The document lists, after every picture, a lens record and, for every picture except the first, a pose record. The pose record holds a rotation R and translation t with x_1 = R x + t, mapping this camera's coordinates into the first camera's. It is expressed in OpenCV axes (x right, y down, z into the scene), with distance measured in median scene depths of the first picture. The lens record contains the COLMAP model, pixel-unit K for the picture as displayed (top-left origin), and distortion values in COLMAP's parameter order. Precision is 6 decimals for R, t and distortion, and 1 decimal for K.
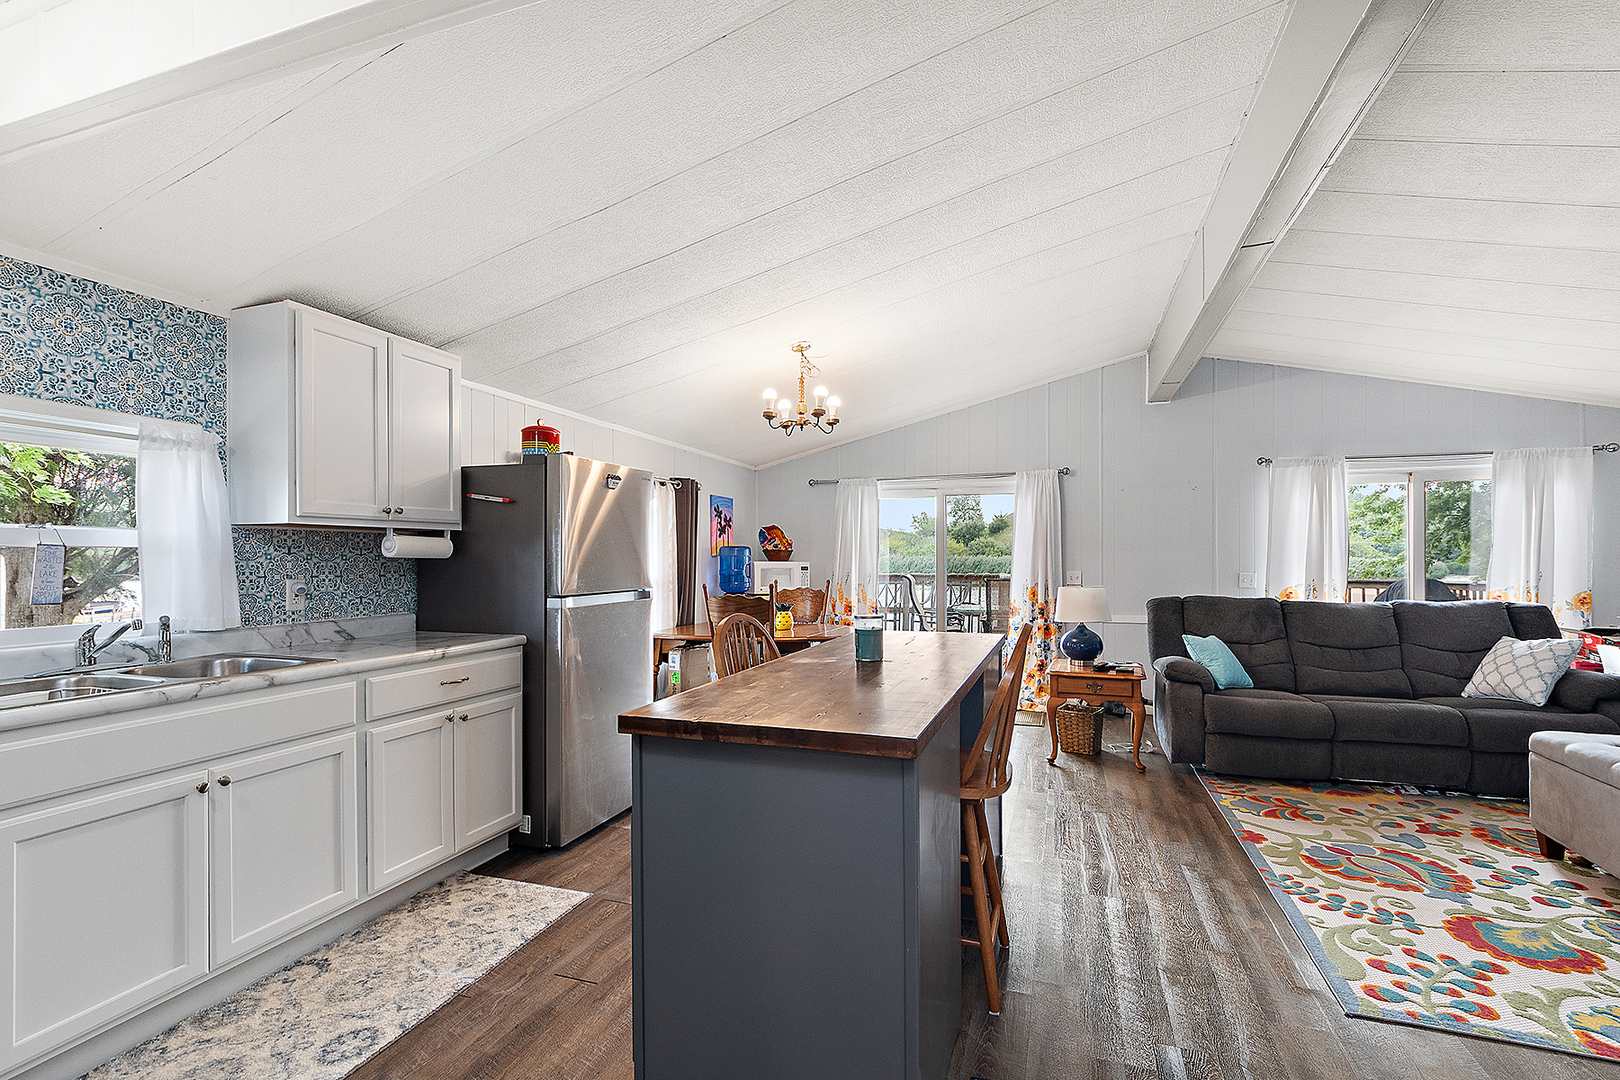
lens RADIAL K [[727.4, 0, 807.1], [0, 727.4, 555.4], [0, 0, 1]] dist [-0.002266, 0.000949]
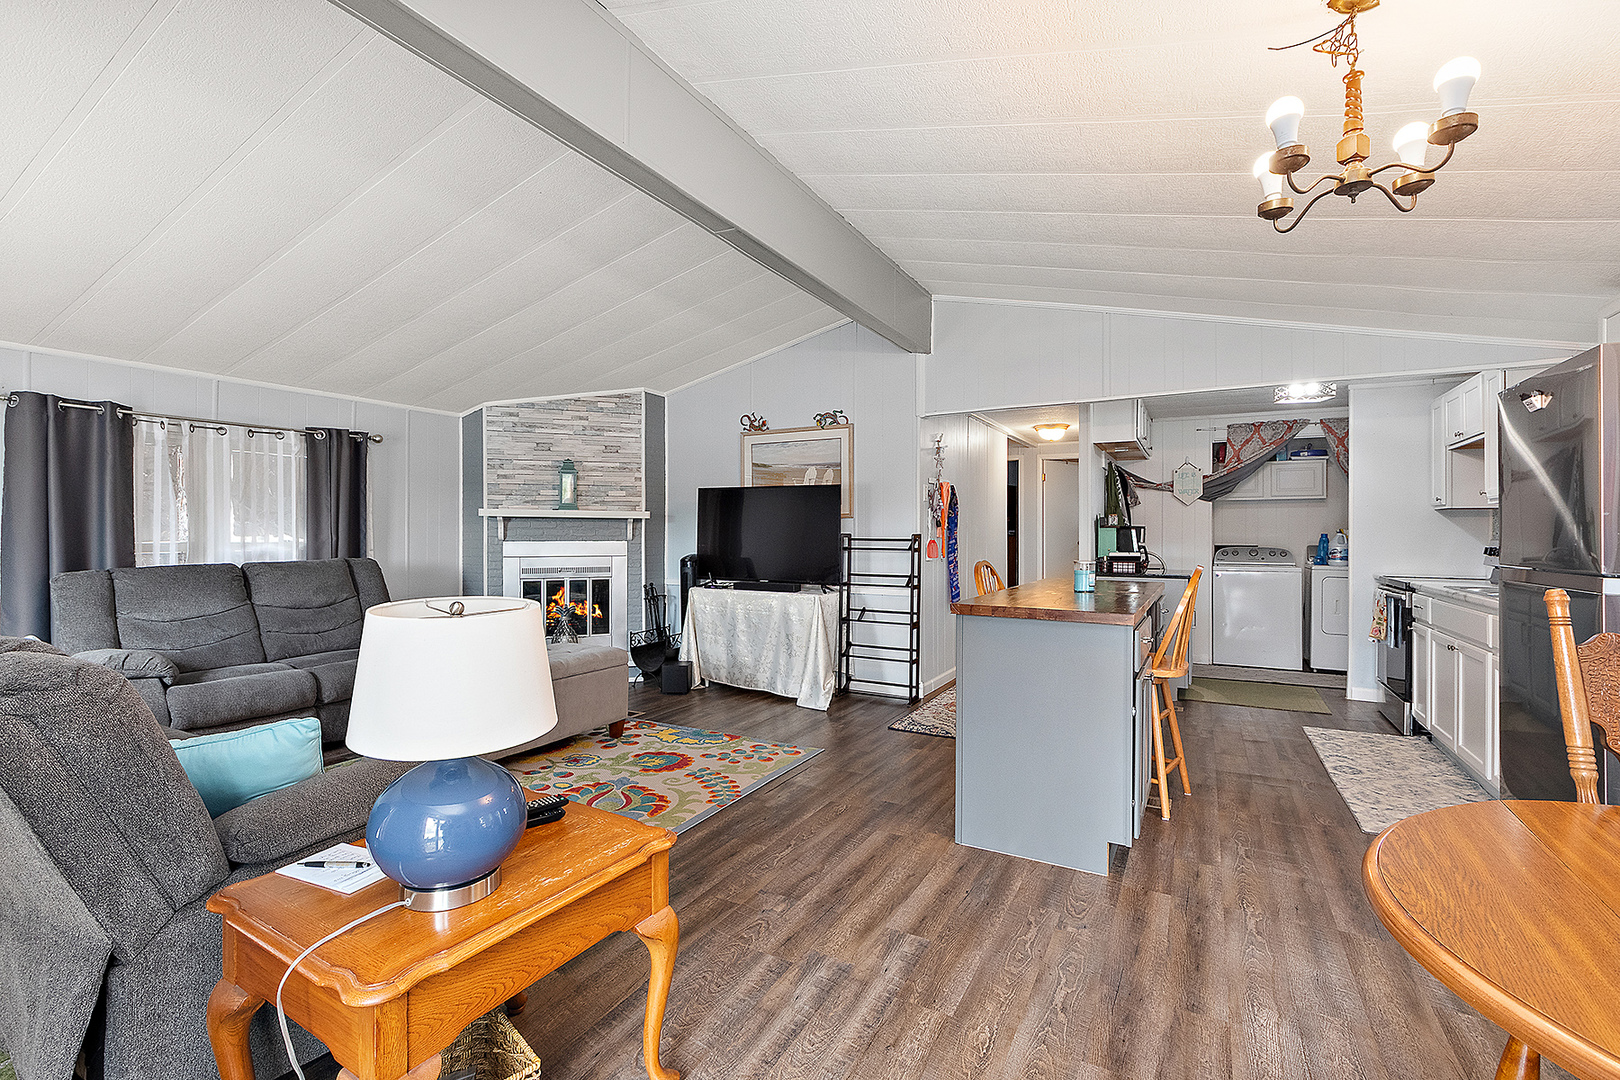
lens RADIAL K [[727.4, 0, 813.6], [0, 727.4, 533.1], [0, 0, 1]] dist [-0.002266, 0.000949]
pose [[-0.989048, -0.003201, 0.147558, 0.235987], [-0.003027, 0.999994, 0.001403, 0.016173], [-0.147561, 0.000941, -0.989052, 1.462483]]
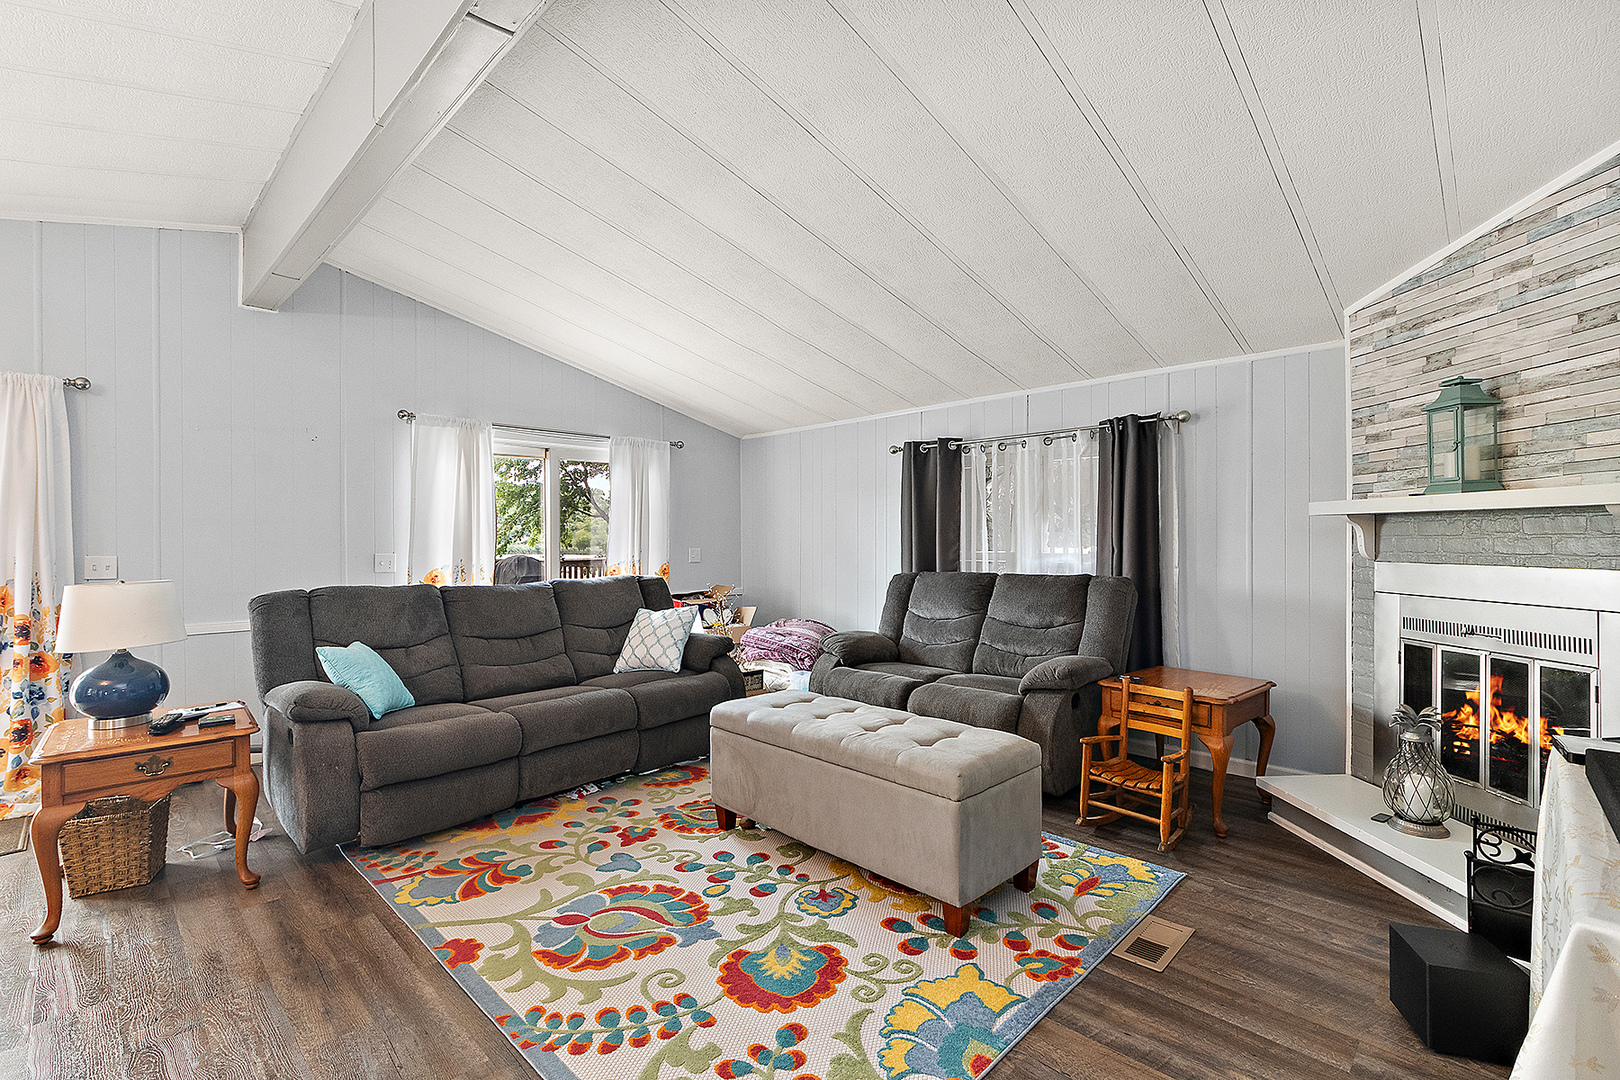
lens RADIAL K [[727.4, 0, 804.4], [0, 727.4, 539.8], [0, 0, 1]] dist [-0.002266, 0.000949]
pose [[0.429998, -0.002094, 0.902827, 0.122308], [0.001494, 0.999998, 0.001608, 0.011717], [-0.902829, 0.000658, 0.430000, 0.349808]]
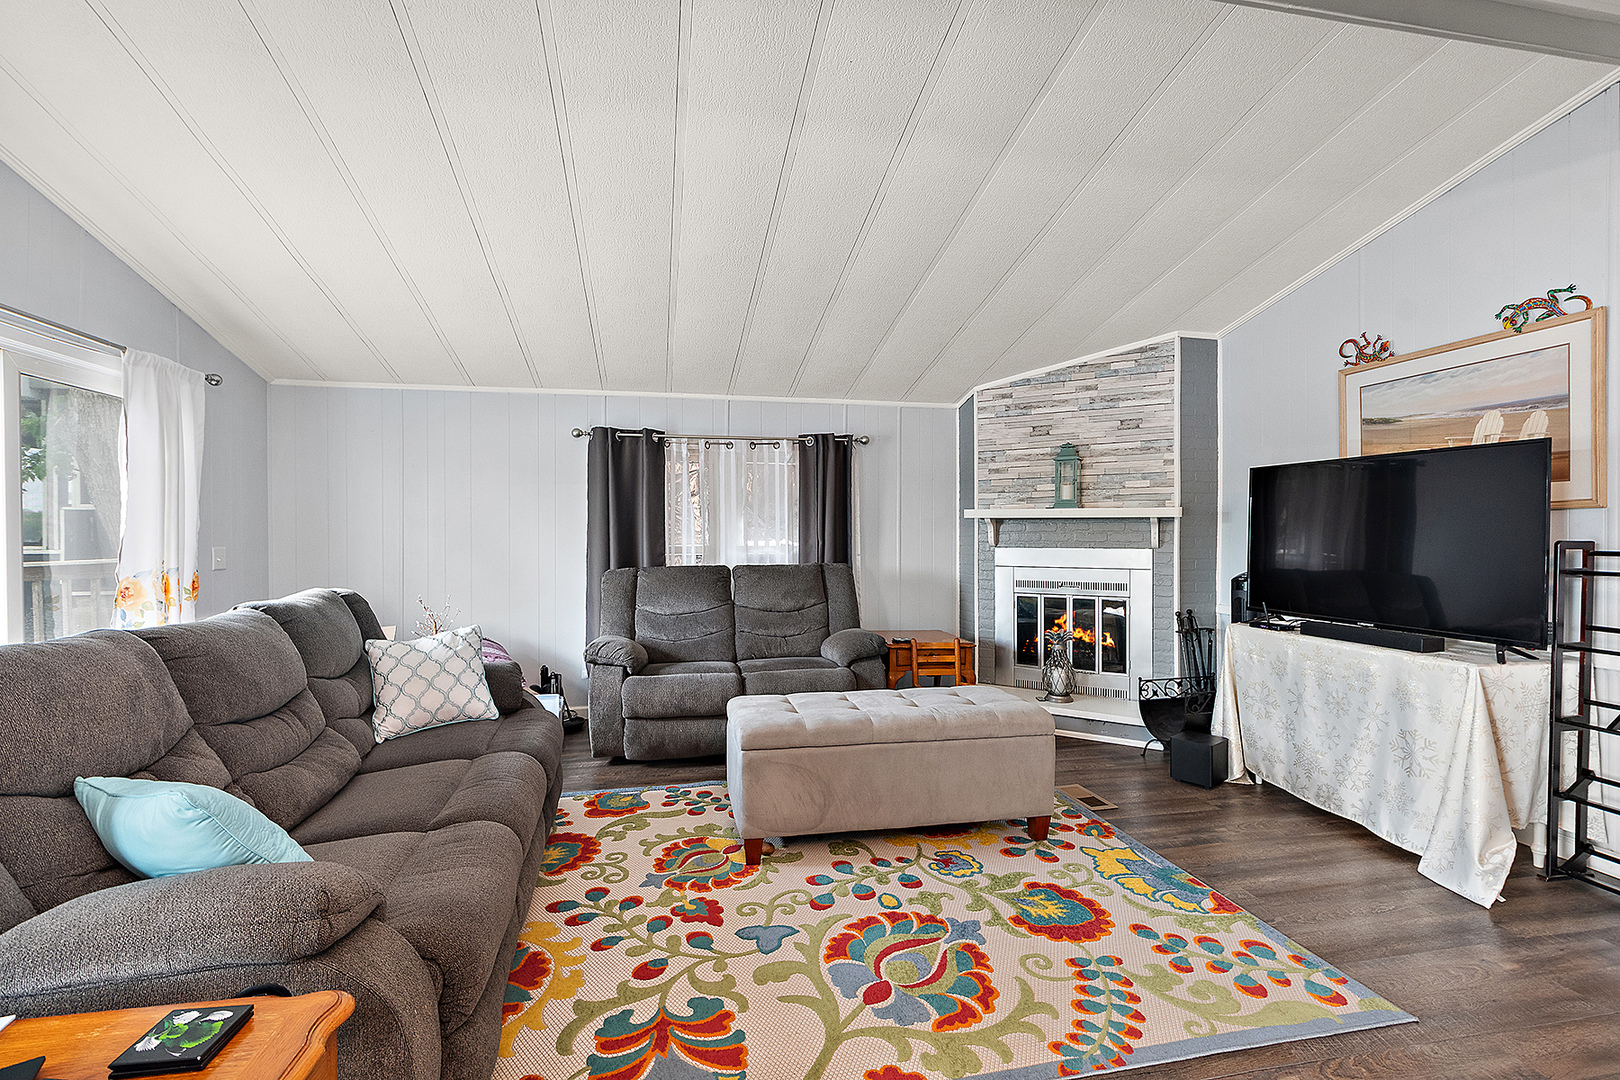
lens RADIAL K [[727.4, 0, 800.4], [0, 727.4, 537.4], [0, 0, 1]] dist [-0.002266, 0.000949]
pose [[-0.515985, -0.005800, 0.856578, 0.181583], [-0.001166, 0.999981, 0.006069, 0.012427], [-0.856597, 0.002132, -0.515982, 1.041798]]
